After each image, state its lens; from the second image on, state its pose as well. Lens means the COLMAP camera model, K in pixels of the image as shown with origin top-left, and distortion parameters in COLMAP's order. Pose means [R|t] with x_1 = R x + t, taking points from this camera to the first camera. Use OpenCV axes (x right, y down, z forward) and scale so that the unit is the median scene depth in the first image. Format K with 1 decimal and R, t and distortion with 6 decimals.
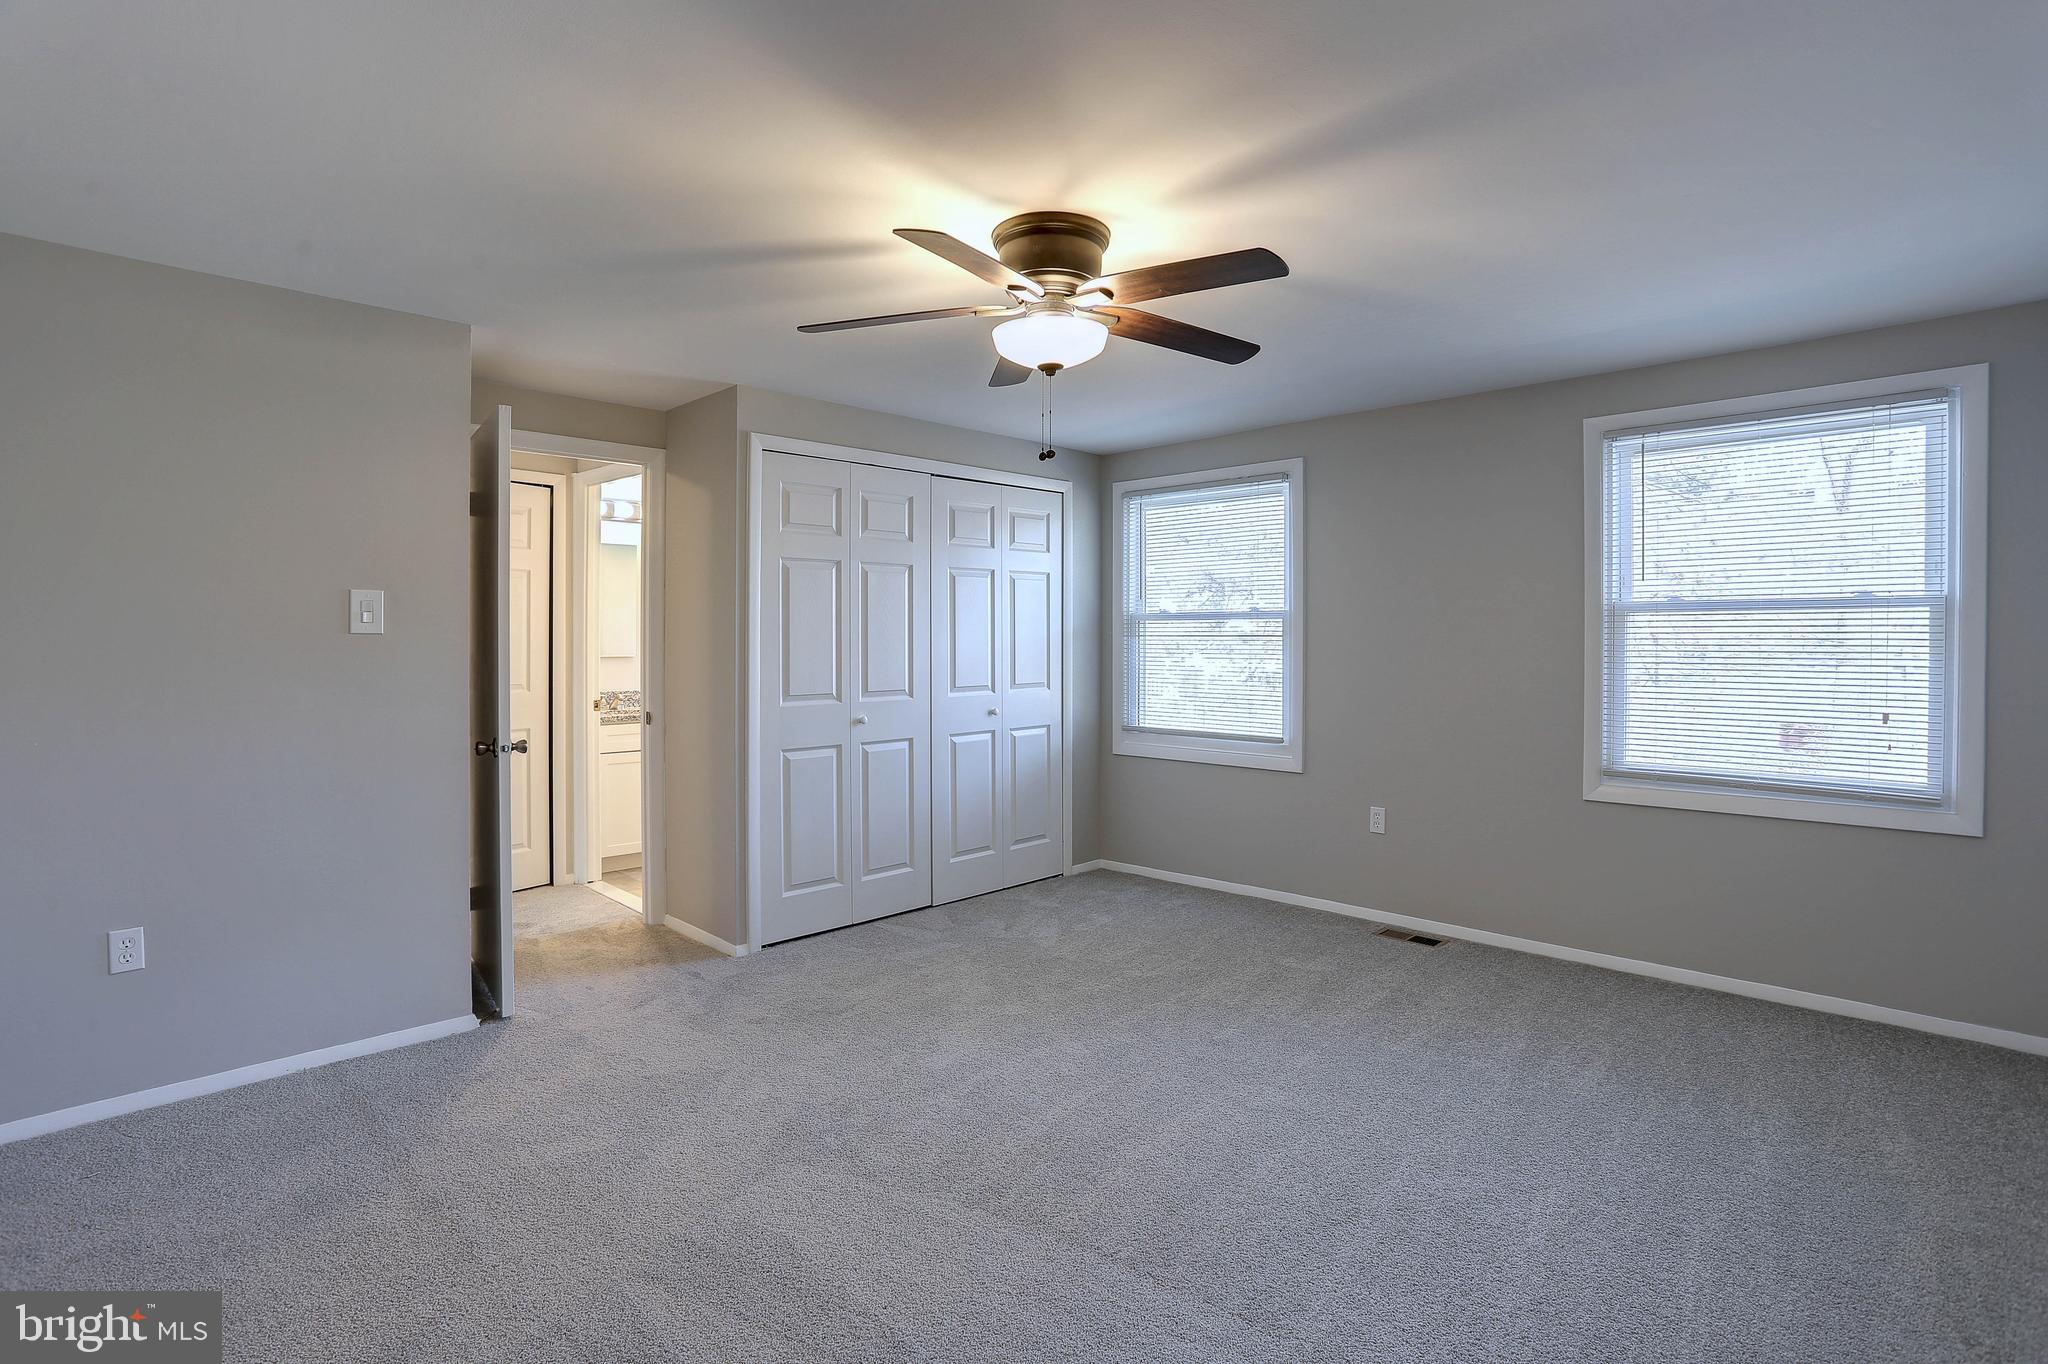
lens RADIAL K [[1055.2, 0, 1024.9], [0, 1055.2, 637.5], [0, 0, 1]] dist [-0.070474, 0.030038]
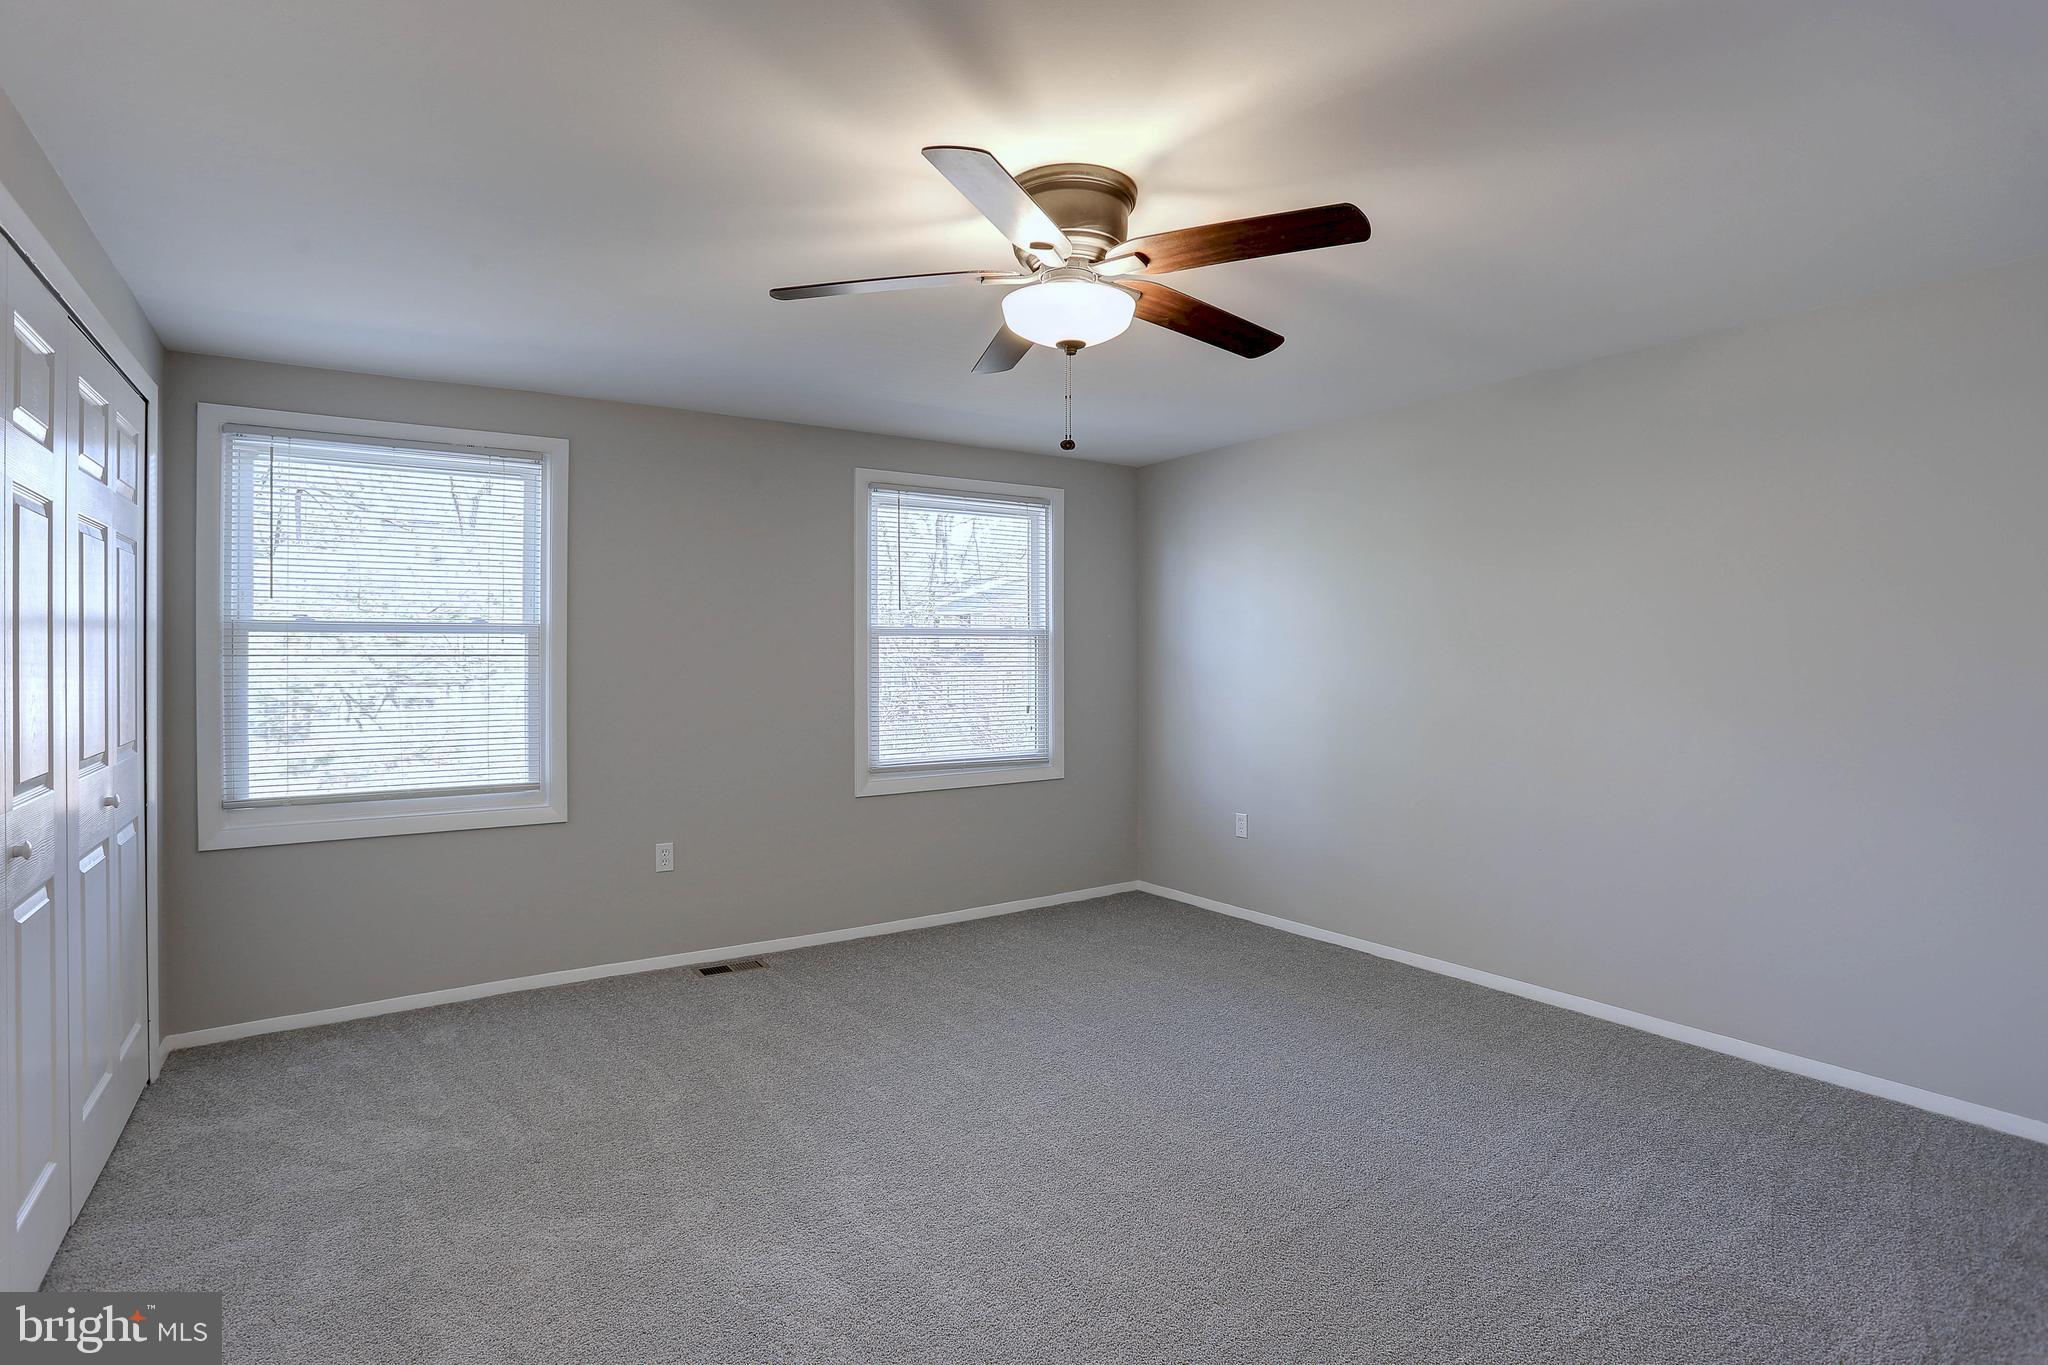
lens RADIAL K [[1021.5, 0, 1023.9], [0, 1021.5, 660.7], [0, 0, 1]] dist [0.001886, -0.000211]
pose [[0.211171, -0.003868, 0.977441, -0.462262], [0.003599, 0.999988, 0.003180, 0.001202], [-0.977442, 0.002846, 0.211183, 0.494705]]
